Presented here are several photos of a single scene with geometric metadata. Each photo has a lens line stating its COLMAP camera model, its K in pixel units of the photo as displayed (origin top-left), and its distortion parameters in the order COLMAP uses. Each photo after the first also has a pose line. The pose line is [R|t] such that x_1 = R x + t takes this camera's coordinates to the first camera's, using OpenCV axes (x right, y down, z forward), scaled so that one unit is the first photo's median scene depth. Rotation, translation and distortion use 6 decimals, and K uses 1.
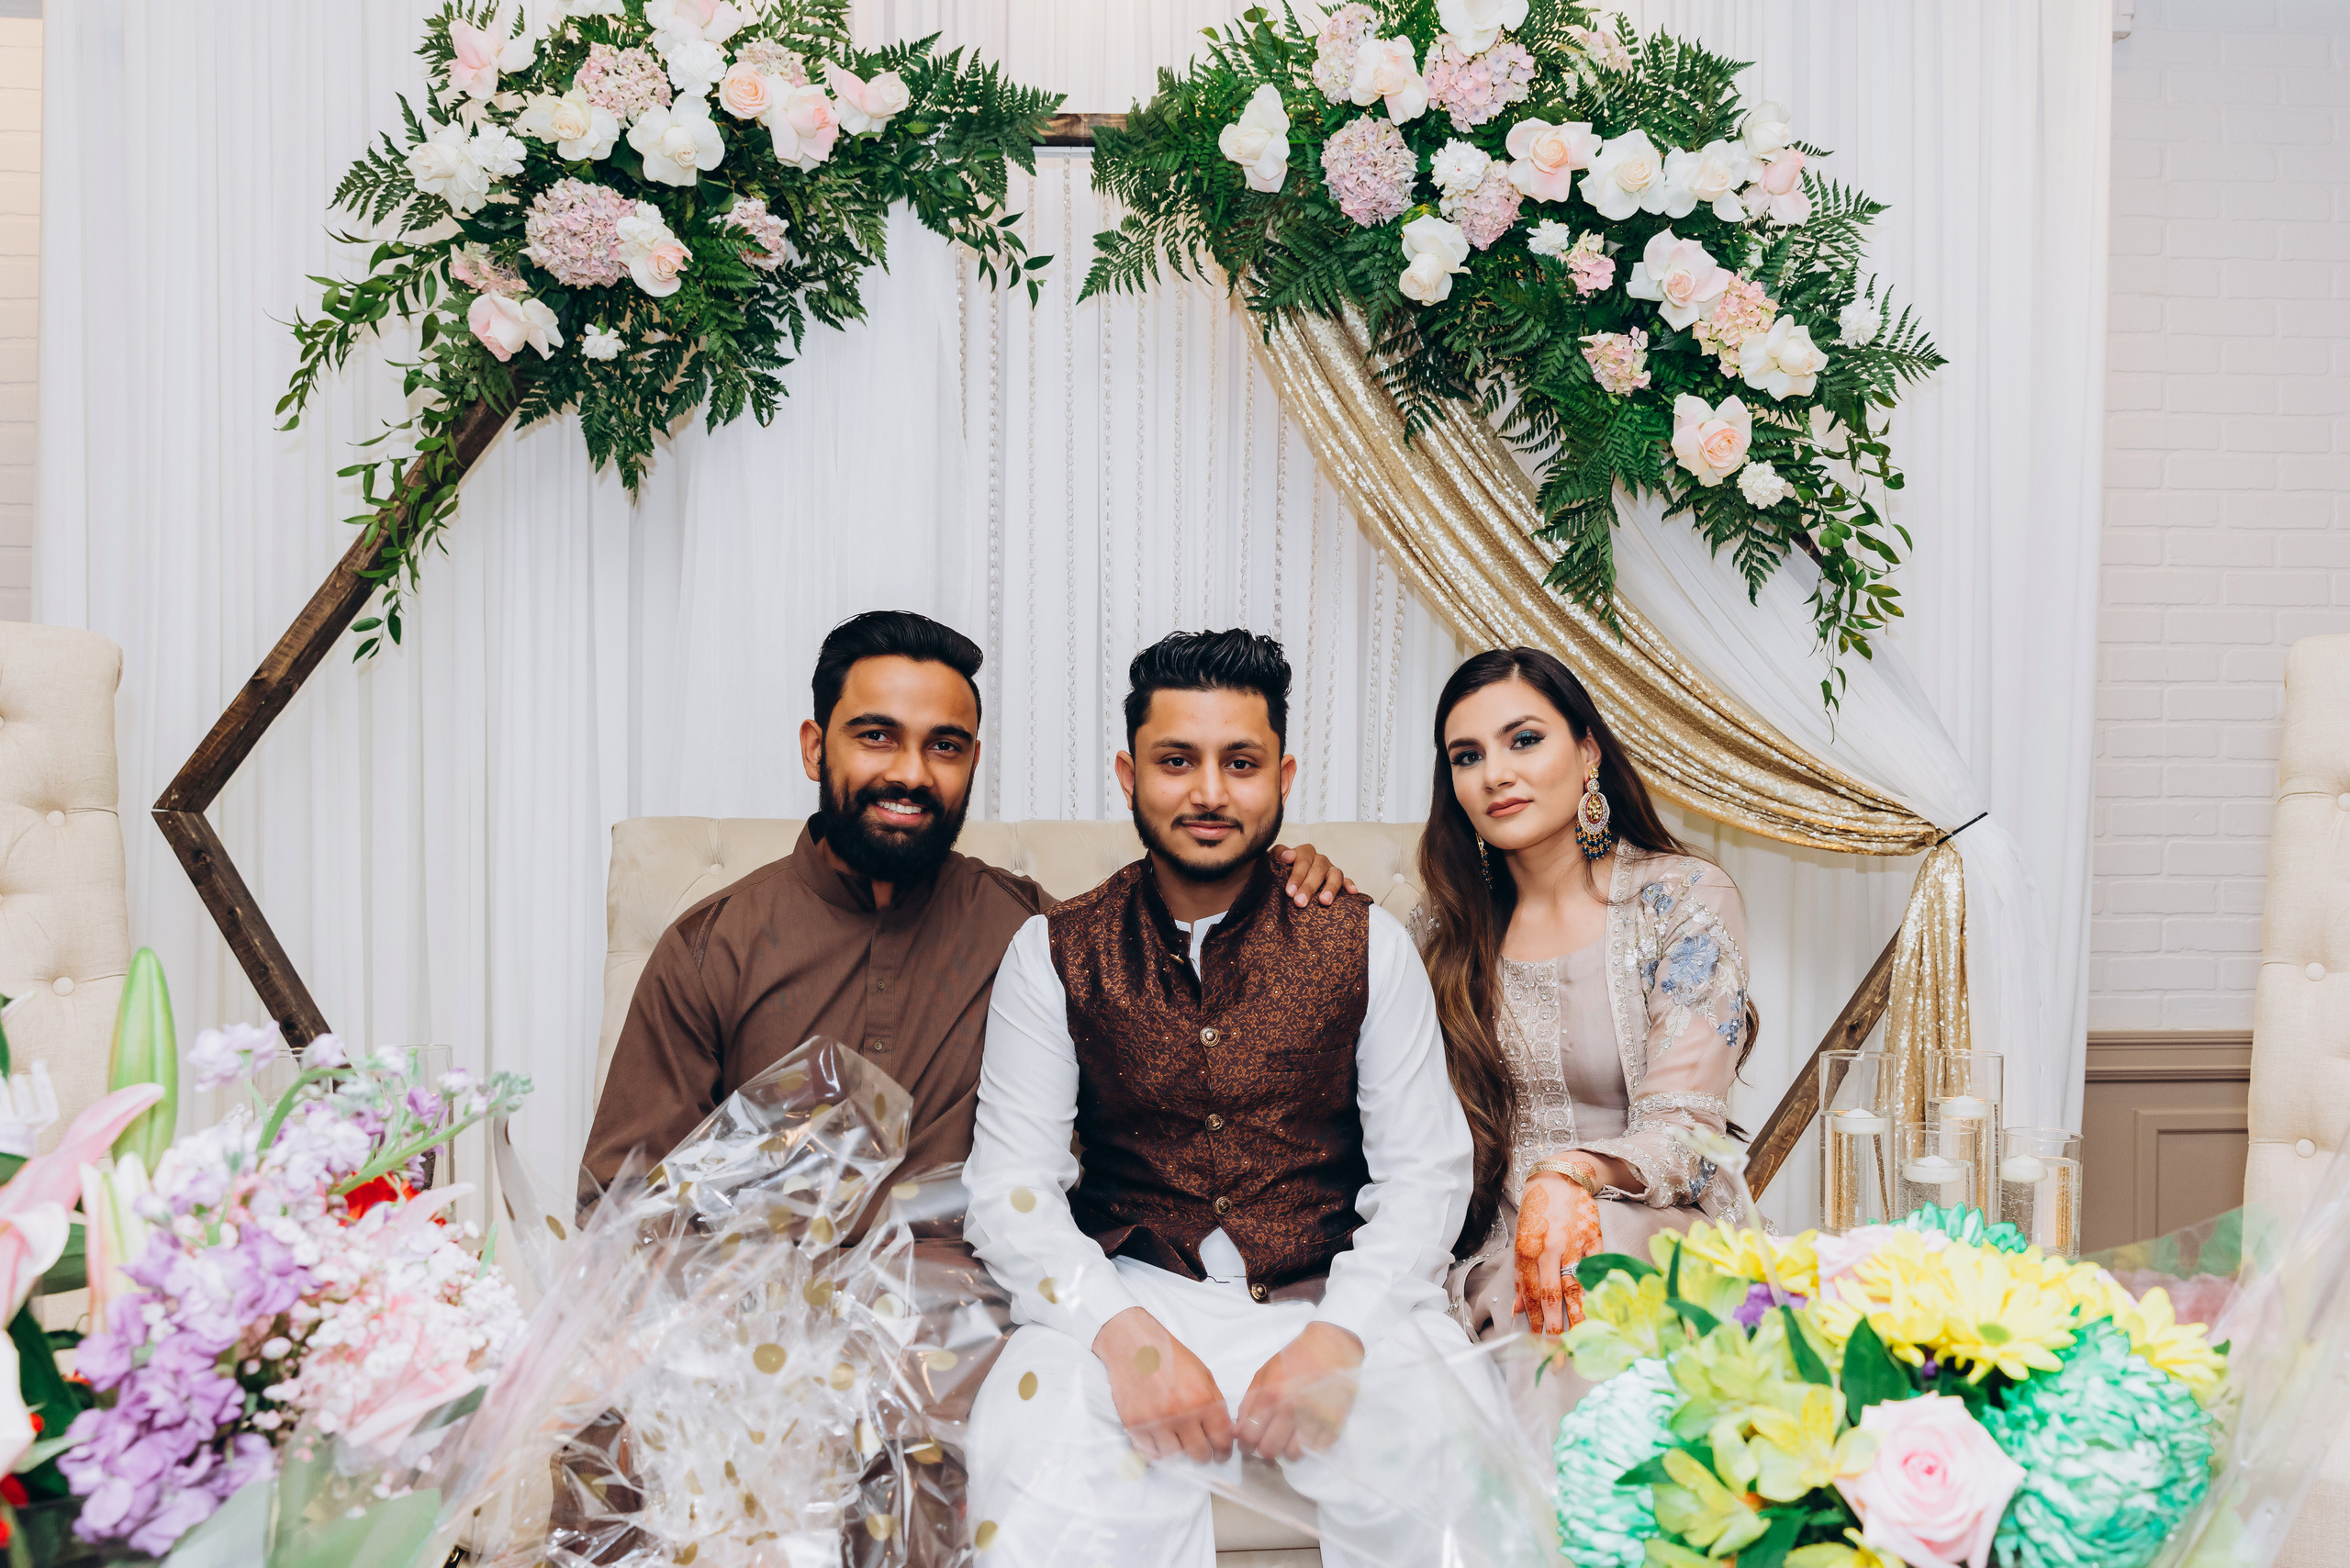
lens RADIAL K [[2062.3, 0, 1320.0], [0, 2062.3, 839.8], [0, 0, 1]] dist [-0.008278, 0.013207]
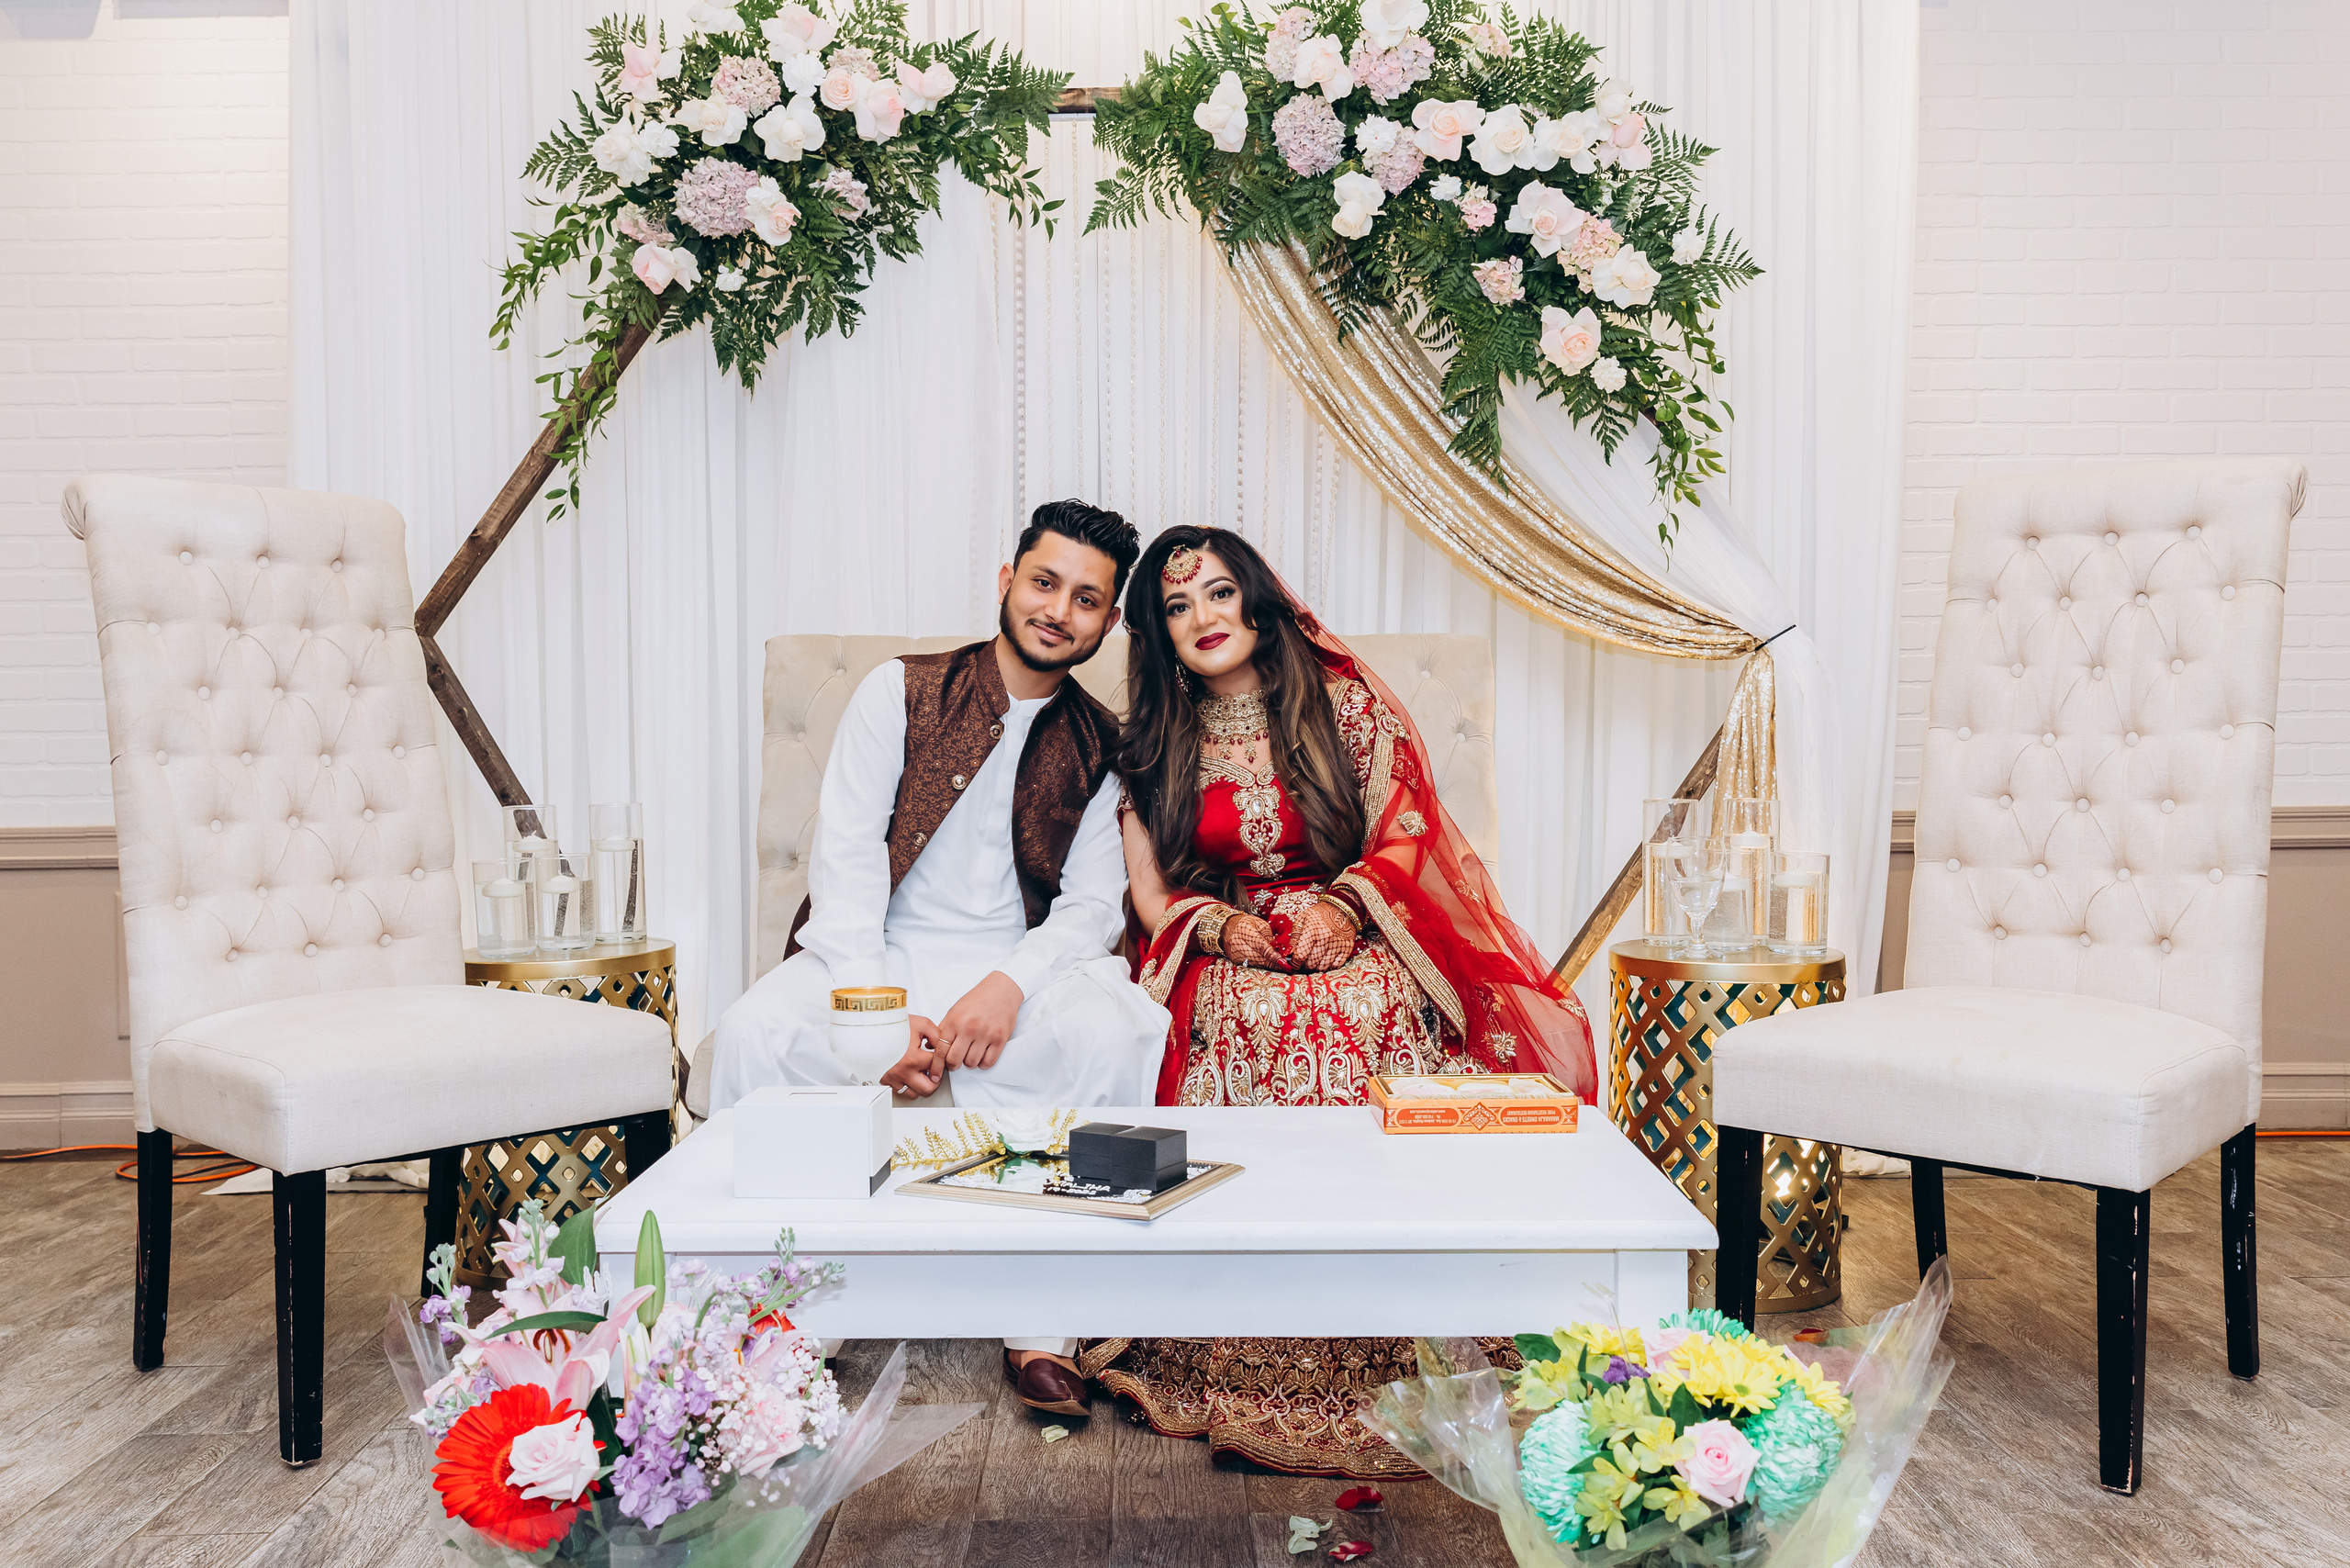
lens RADIAL K [[1953.4, 0, 1186.2], [0, 1953.4, 732.4], [0, 0, 1]] dist [-0.000954, 0.000499]
pose [[0.998815, -0.006290, -0.048251, 0.003583], [0.007691, 0.999552, 0.028910, 0.015857], [0.048048, -0.029246, 0.998417, -0.240104]]
